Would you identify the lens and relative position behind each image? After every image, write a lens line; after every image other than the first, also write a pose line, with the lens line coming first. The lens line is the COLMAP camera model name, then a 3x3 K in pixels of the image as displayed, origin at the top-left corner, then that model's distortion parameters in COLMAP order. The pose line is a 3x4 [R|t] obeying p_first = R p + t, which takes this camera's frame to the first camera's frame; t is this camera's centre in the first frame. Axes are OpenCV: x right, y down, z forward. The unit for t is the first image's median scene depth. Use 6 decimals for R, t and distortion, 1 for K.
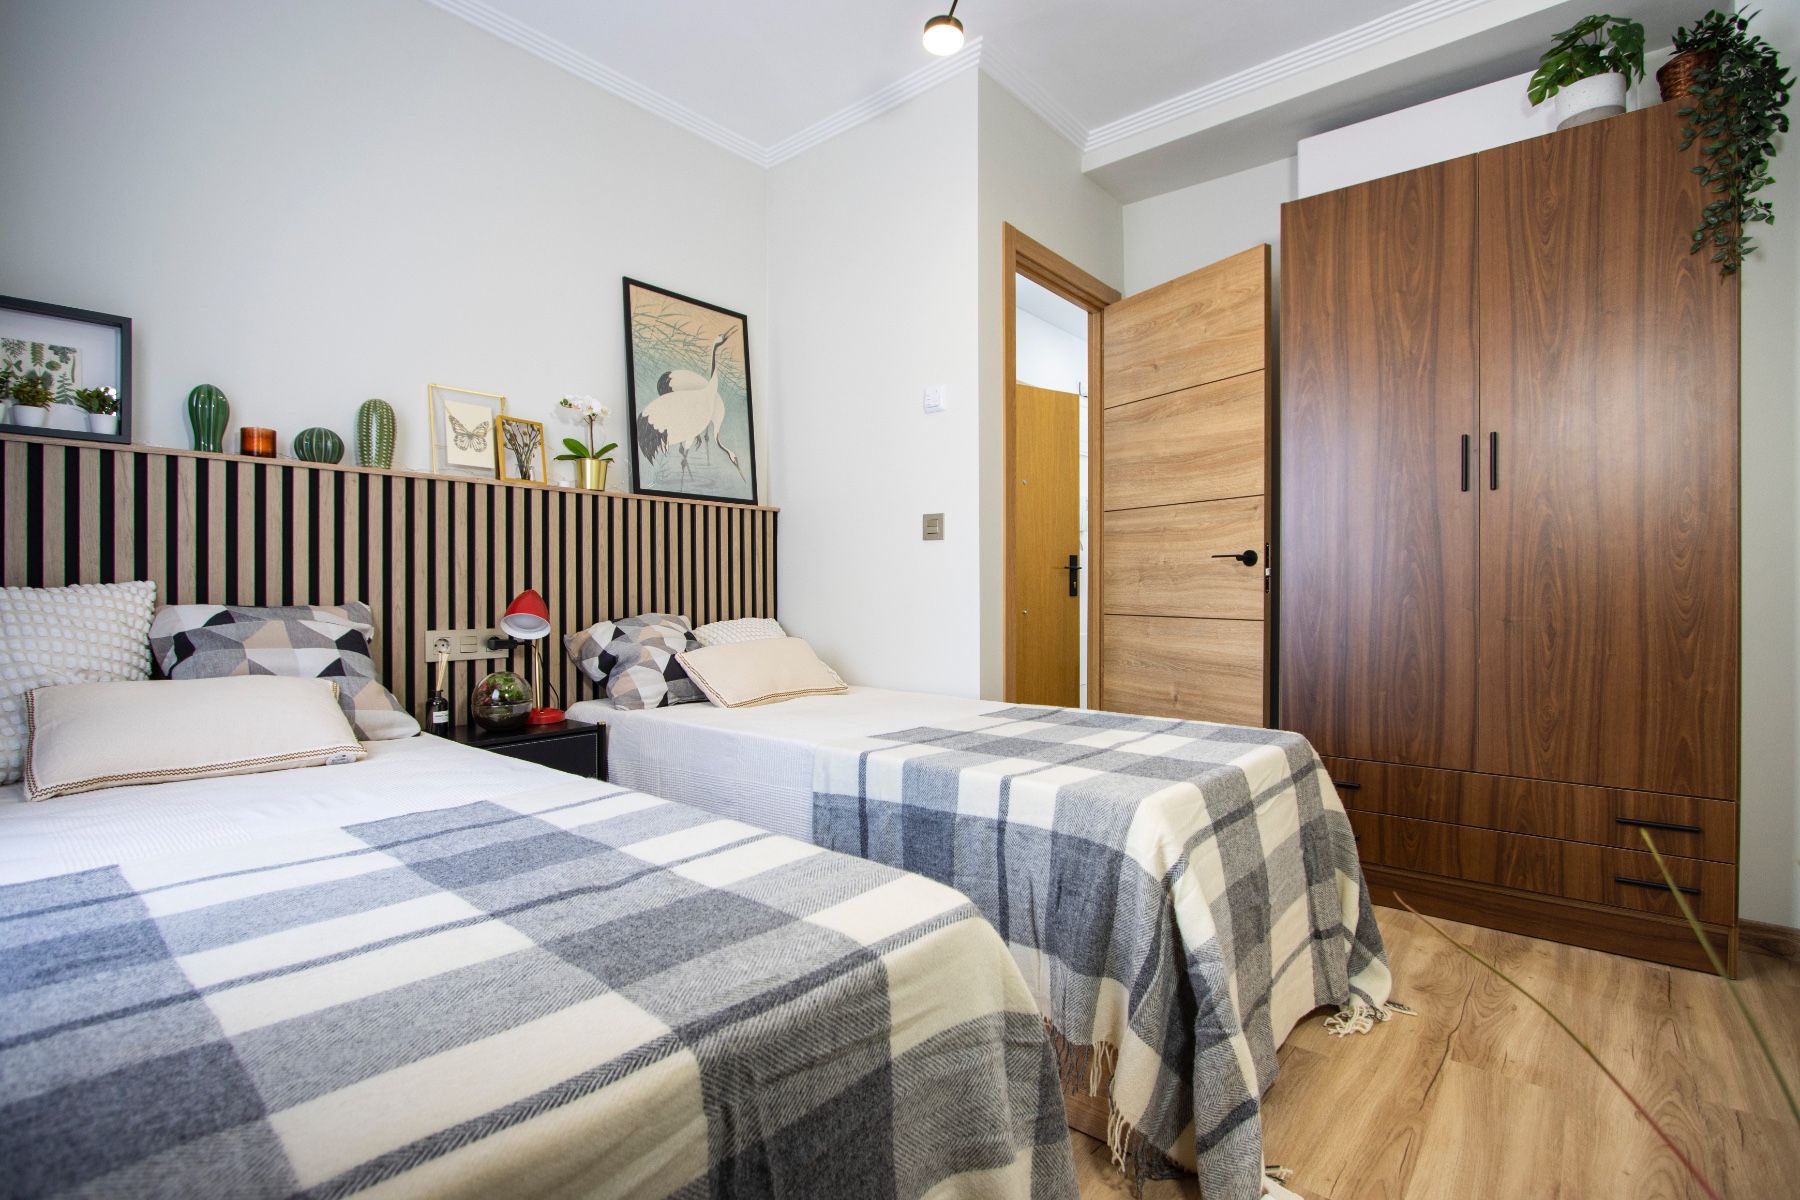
lens RADIAL K [[840.2, 0, 884.2], [0, 840.2, 599.5], [0, 0, 1]] dist [-0.016959, 0.000393]
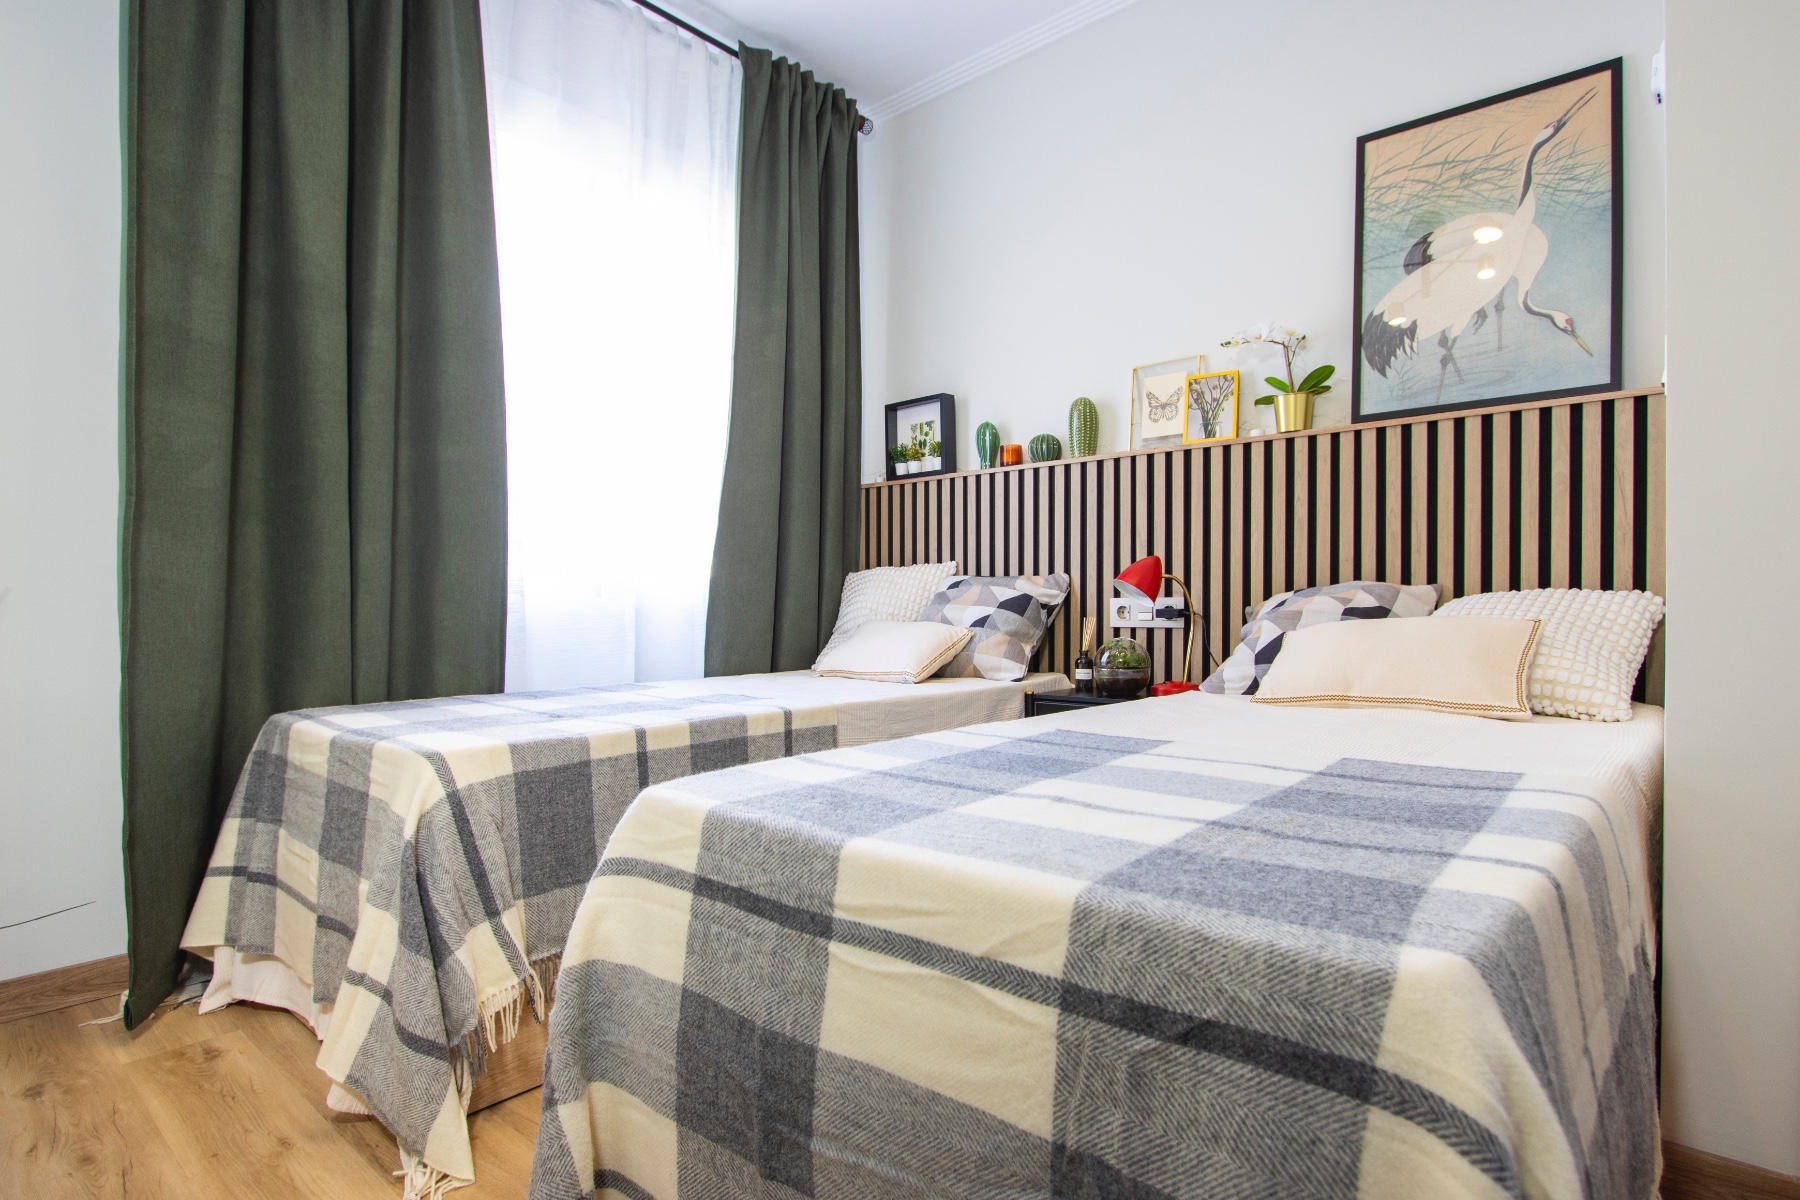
lens RADIAL K [[932.7, 0, 901.2], [0, 932.7, 639.0], [0, 0, 1]] dist [-0.001616, -0.000426]
pose [[0.002120, 0.036621, -0.999327, 0.594649], [-0.001330, 0.999328, 0.036618, 0.040893], [0.999997, 0.001252, 0.002168, 0.634709]]
